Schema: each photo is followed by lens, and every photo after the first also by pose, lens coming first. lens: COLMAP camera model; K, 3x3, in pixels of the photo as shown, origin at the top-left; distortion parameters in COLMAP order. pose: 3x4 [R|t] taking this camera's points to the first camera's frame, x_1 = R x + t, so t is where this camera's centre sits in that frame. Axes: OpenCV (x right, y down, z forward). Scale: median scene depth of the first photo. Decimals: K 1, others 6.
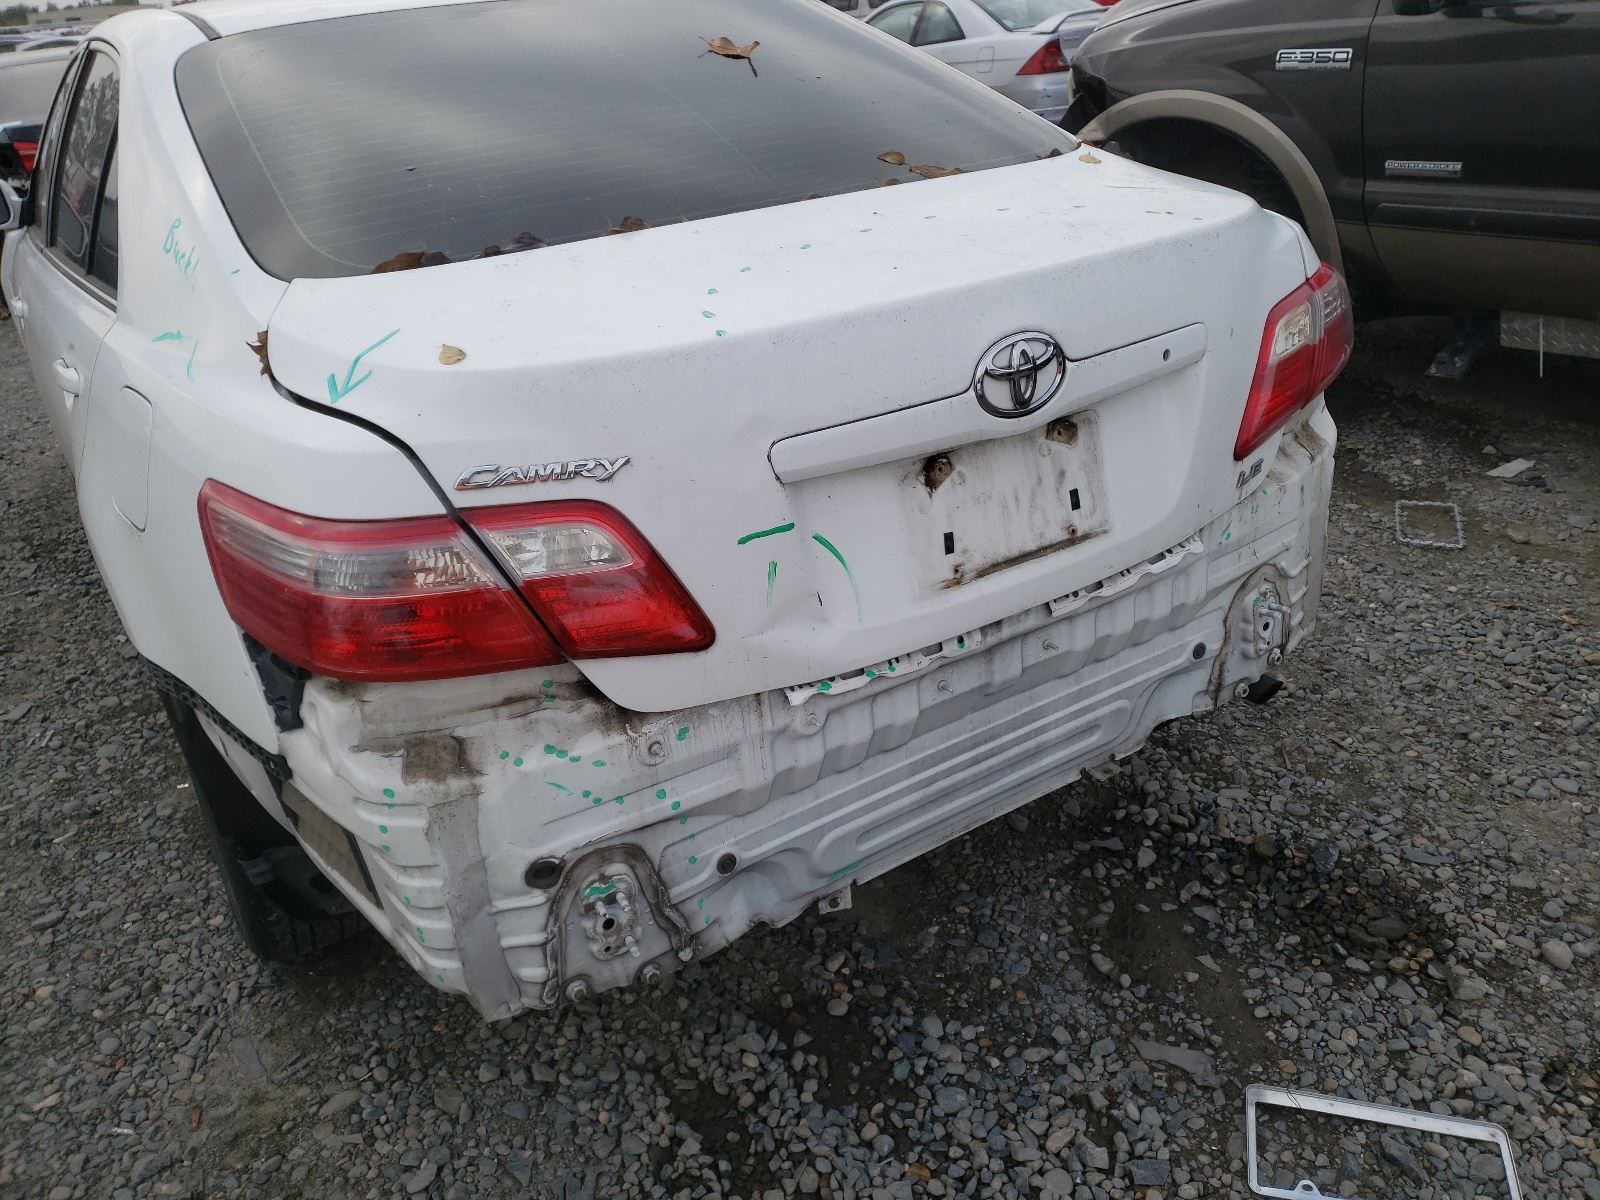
lens RADIAL K [[1233.4, 0, 651.1], [0, 1233.4, 577.2], [0, 0, 1]] dist [0.135143, -0.158385]
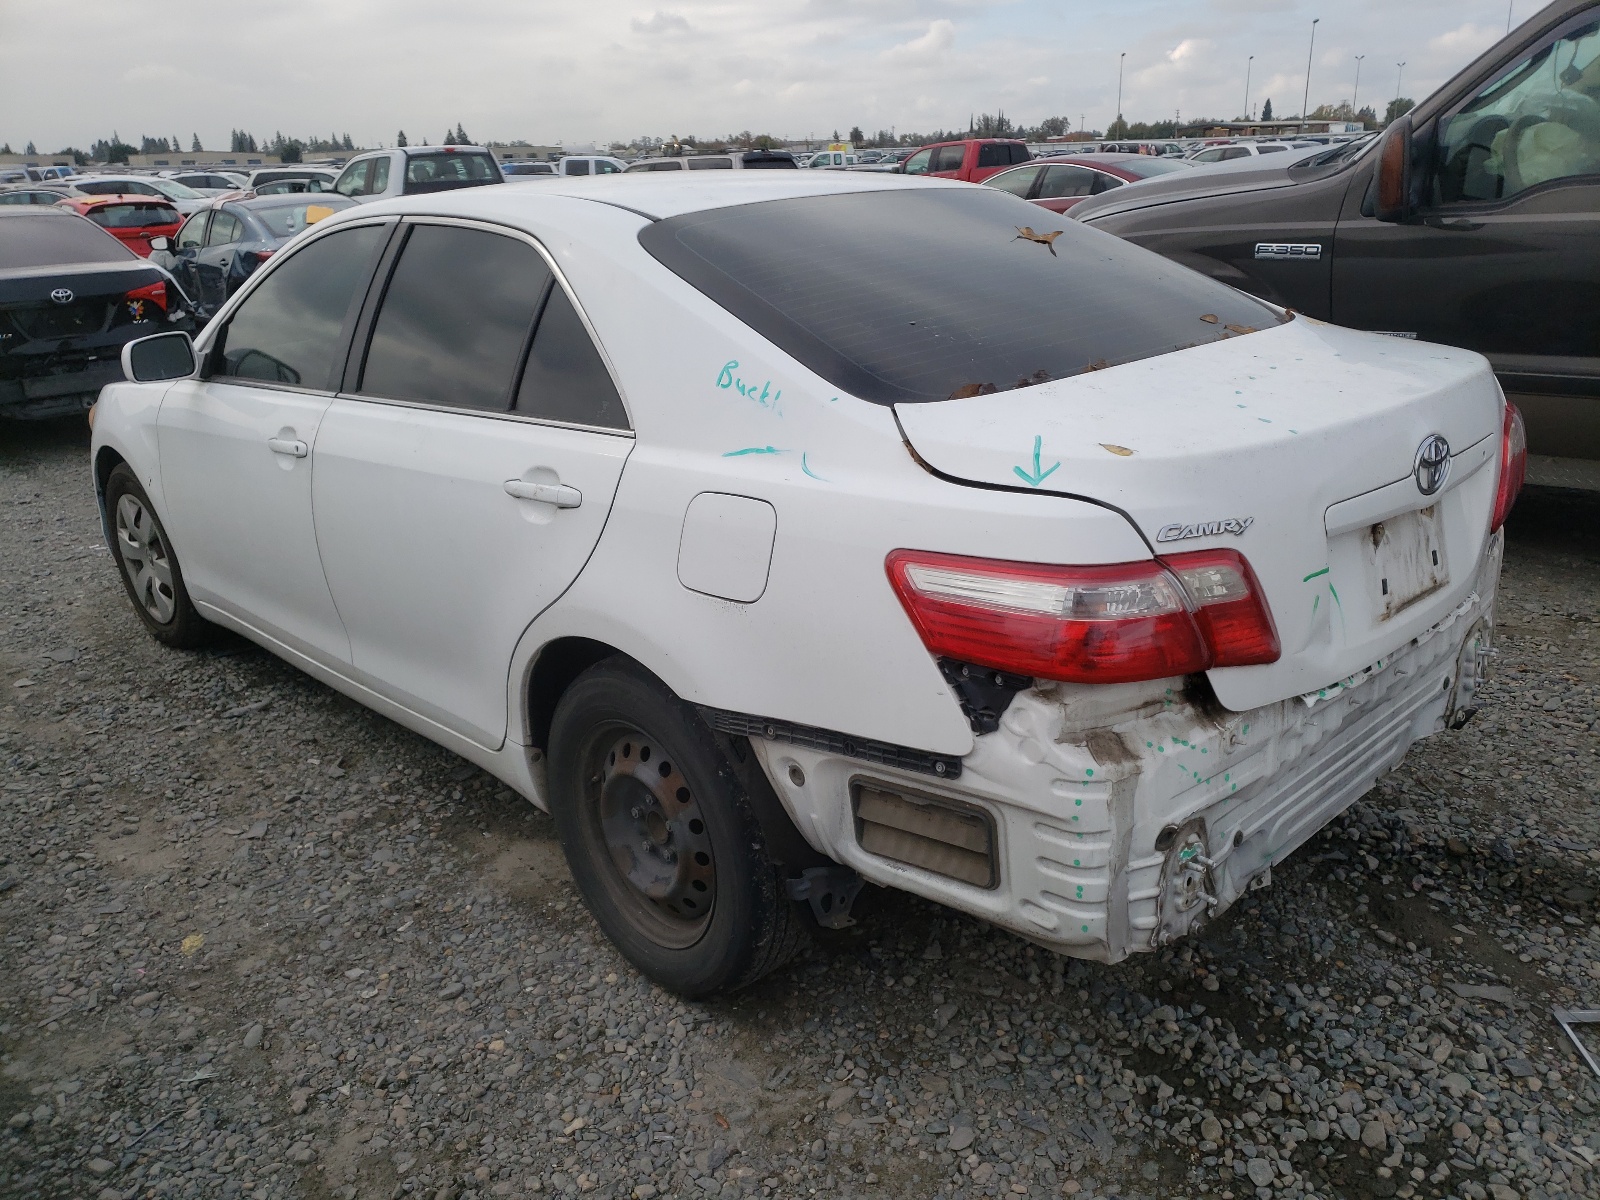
lens RADIAL K [[1199.8, 0, 800.2], [0, 1199.8, 579.5], [0, 0, 1]] dist [0.056980, -0.003859]
pose [[0.983116, -0.025482, 0.181200, -0.587942], [0.045496, 0.993199, -0.107169, 0.072672], [-0.177237, 0.113604, 0.977590, -0.184218]]
